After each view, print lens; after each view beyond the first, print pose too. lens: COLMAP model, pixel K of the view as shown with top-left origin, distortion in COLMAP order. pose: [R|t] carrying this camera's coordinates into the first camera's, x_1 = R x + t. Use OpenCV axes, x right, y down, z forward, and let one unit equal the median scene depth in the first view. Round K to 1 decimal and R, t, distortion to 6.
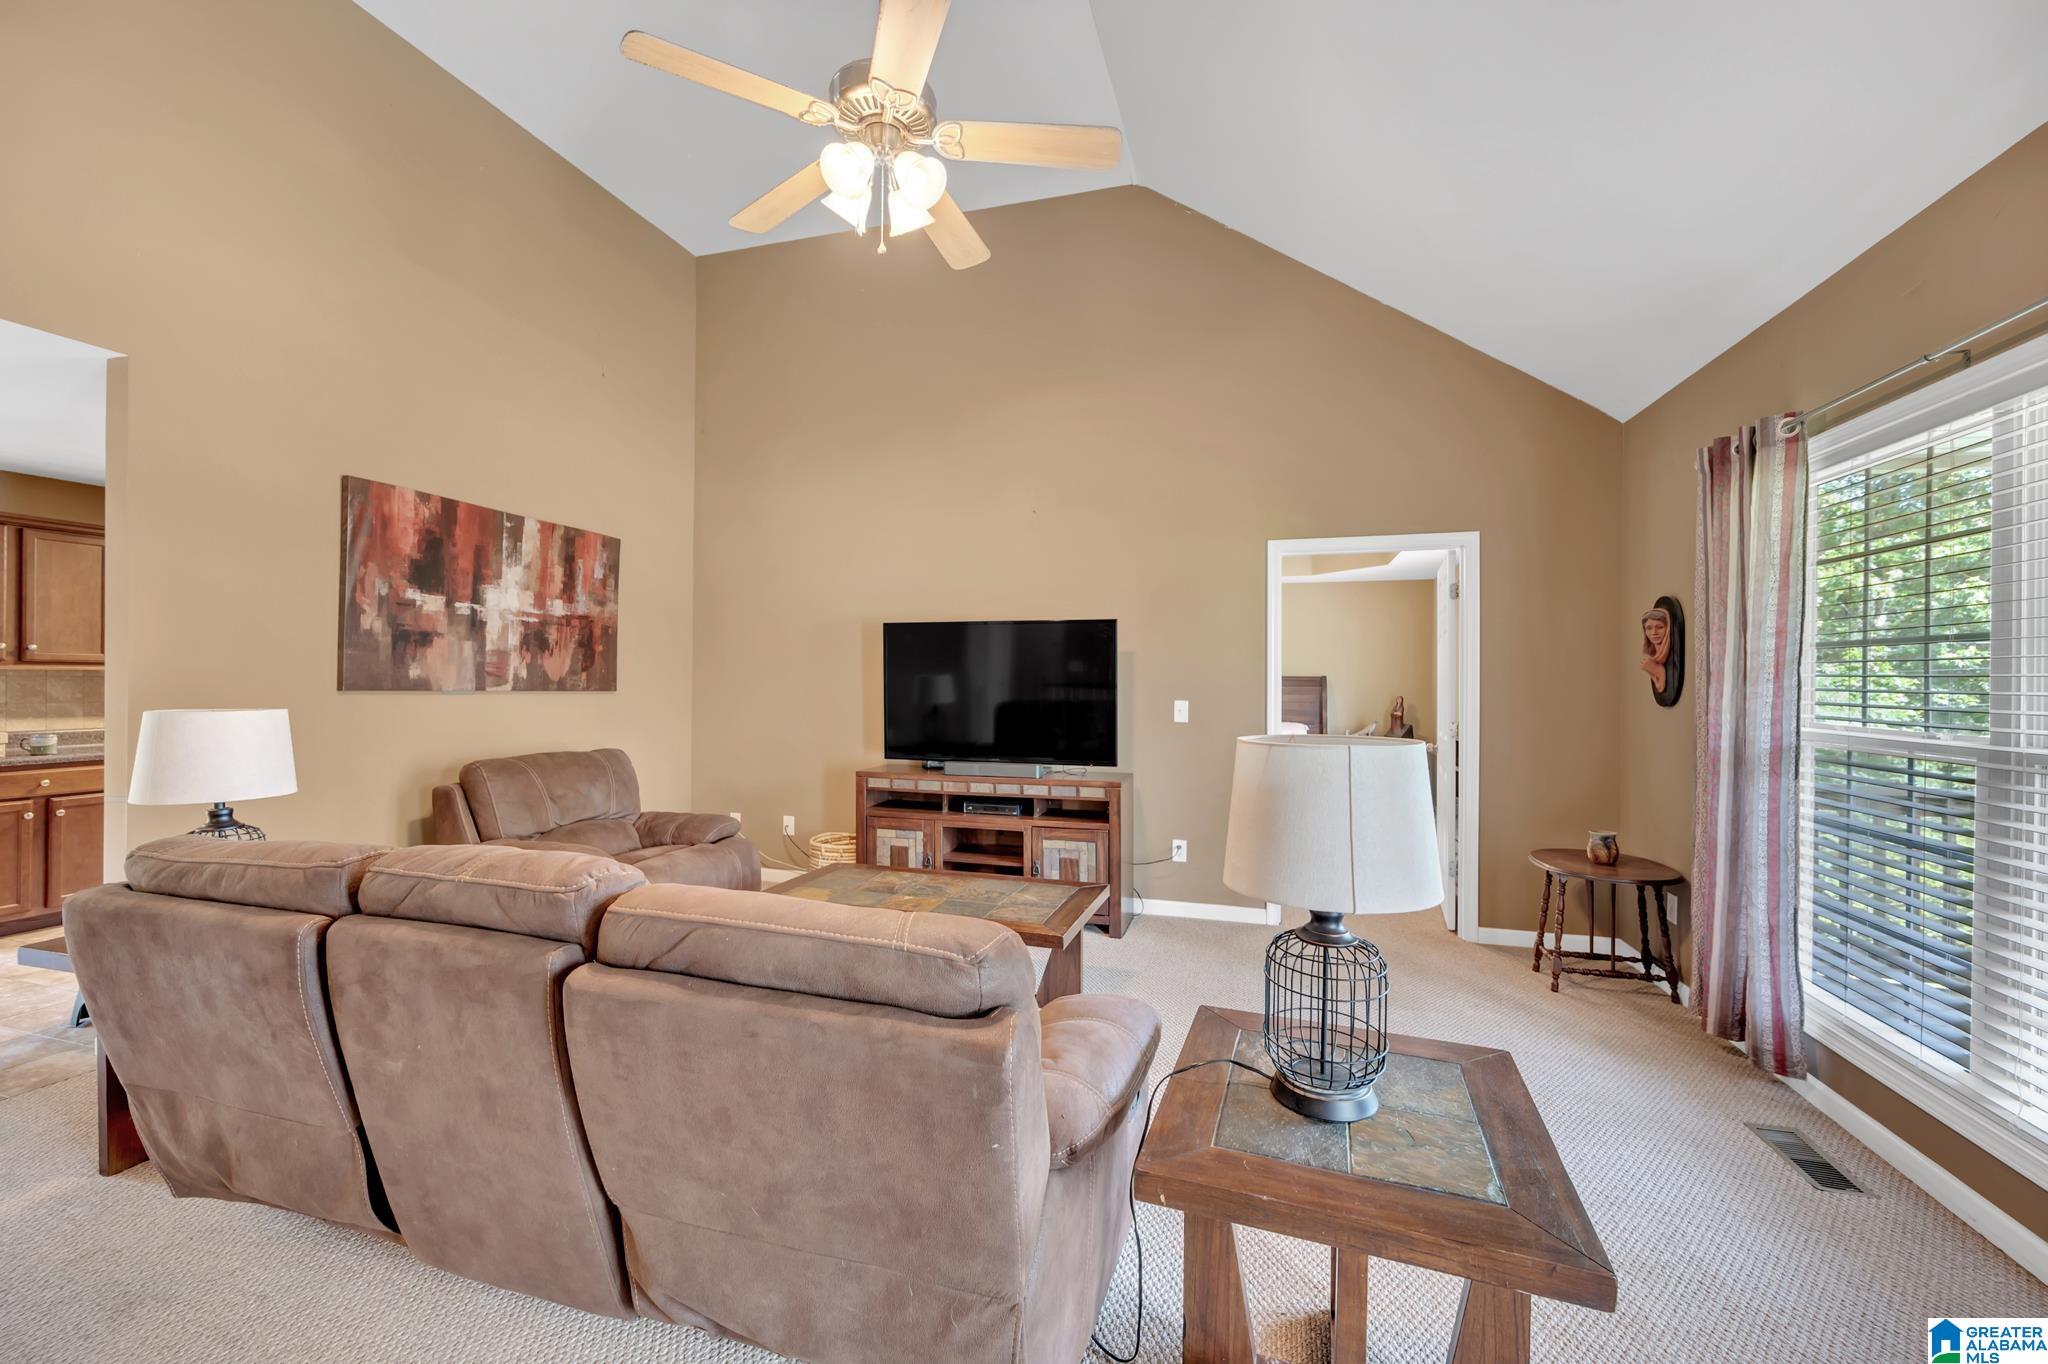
lens RADIAL K [[835.0, 0, 1019.1], [0, 835.0, 678.6], [0, 0, 1]] dist [0.001919, 0.000081]
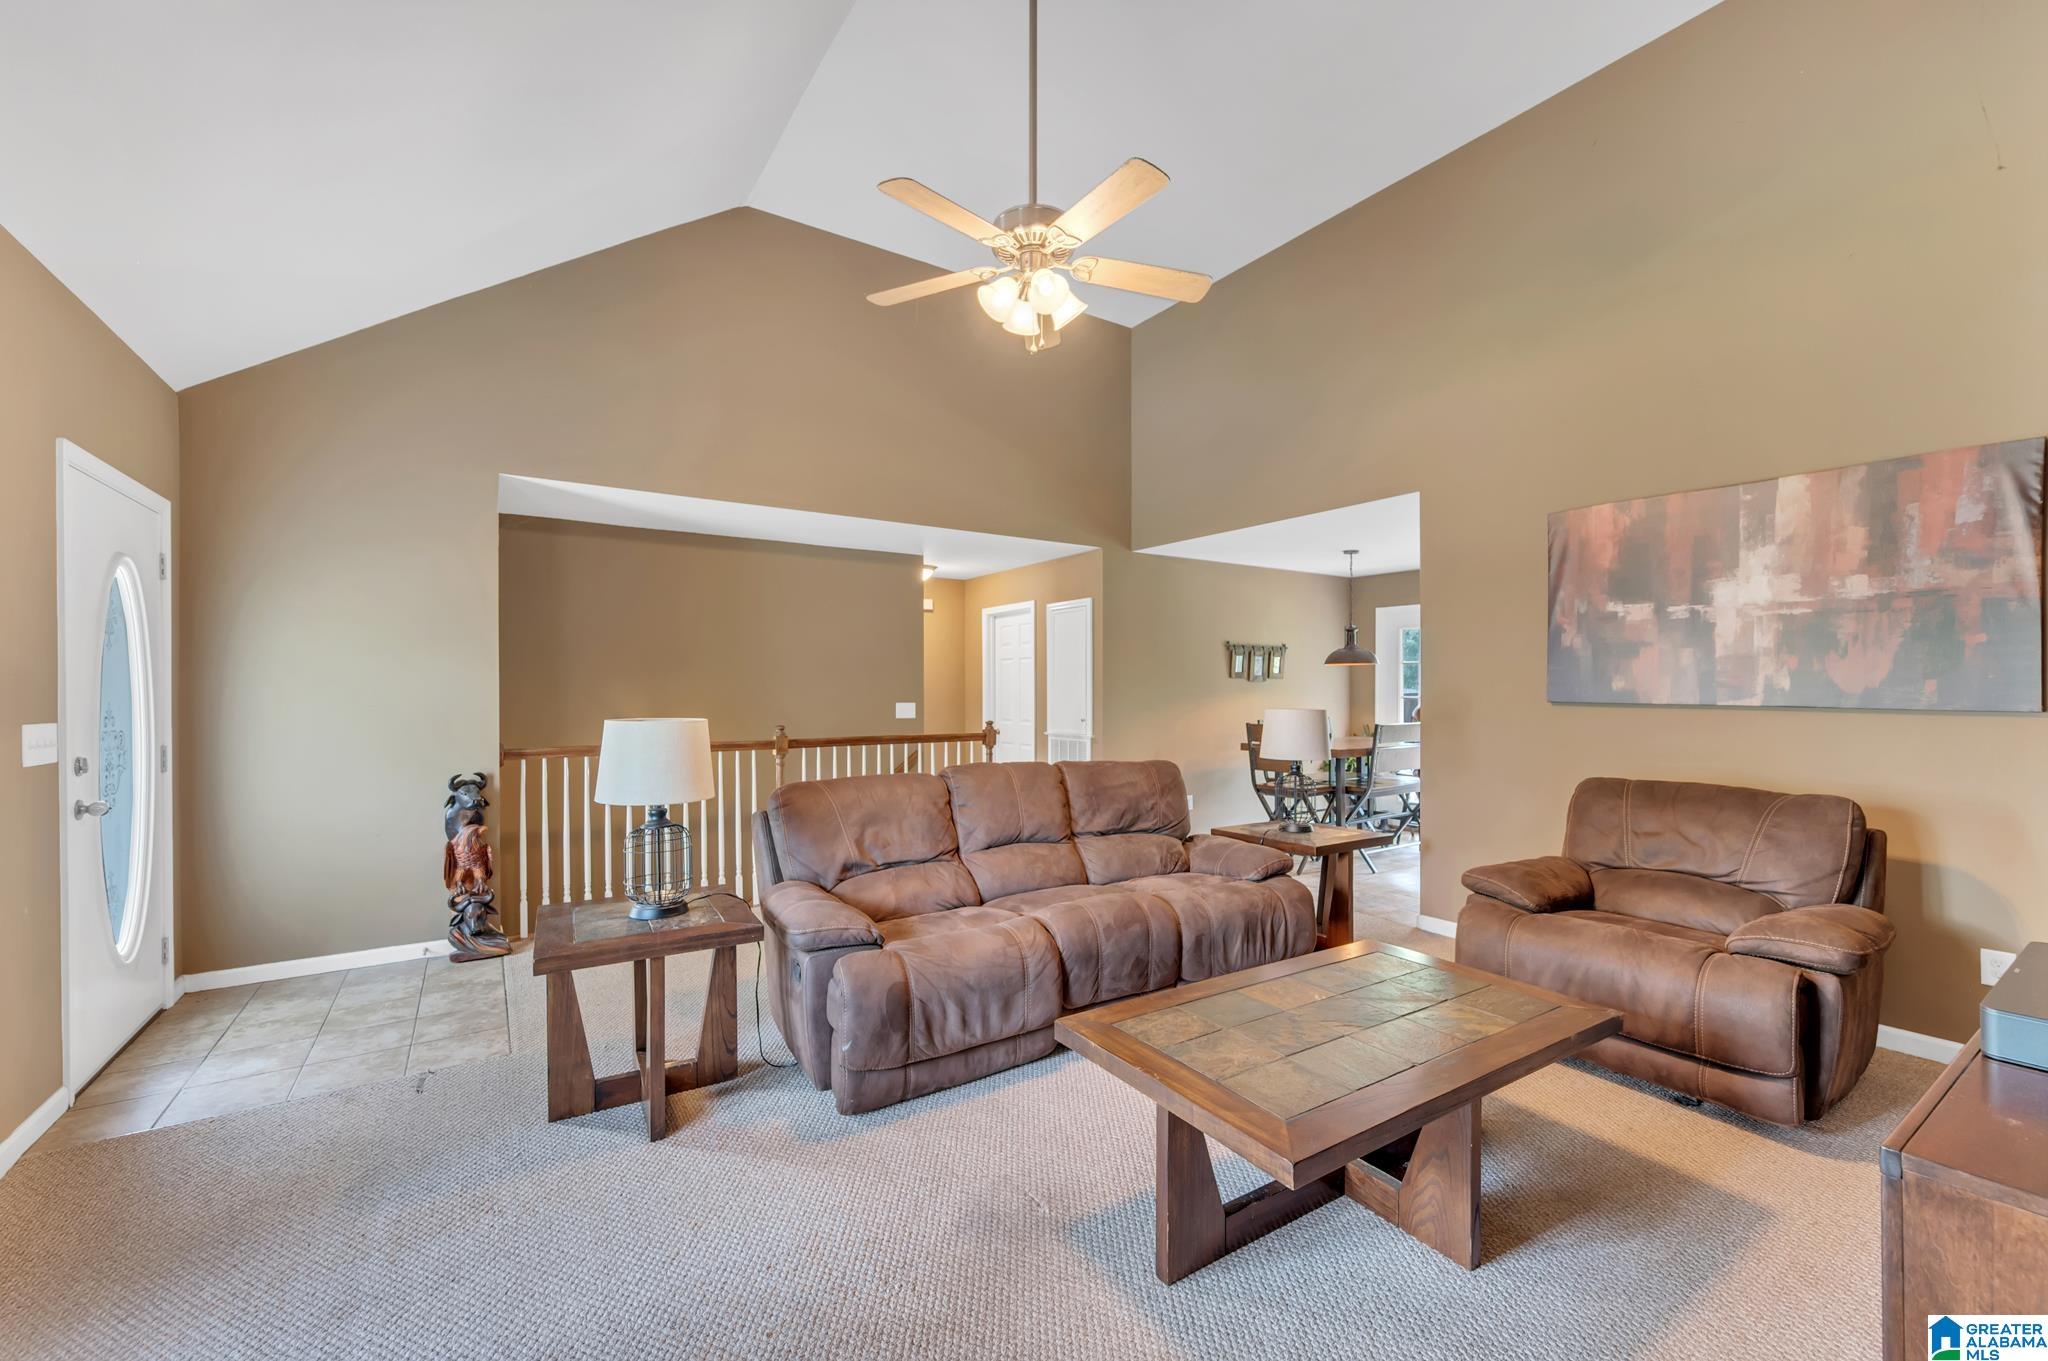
lens RADIAL K [[835.0, 0, 1027.6], [0, 835.0, 689.7], [0, 0, 1]] dist [0.001919, 0.000081]
pose [[-0.640525, -0.003443, -0.767930, 0.445148], [0.001635, 0.999982, -0.005847, 0.003044], [0.767935, -0.005001, -0.640508, 0.984984]]
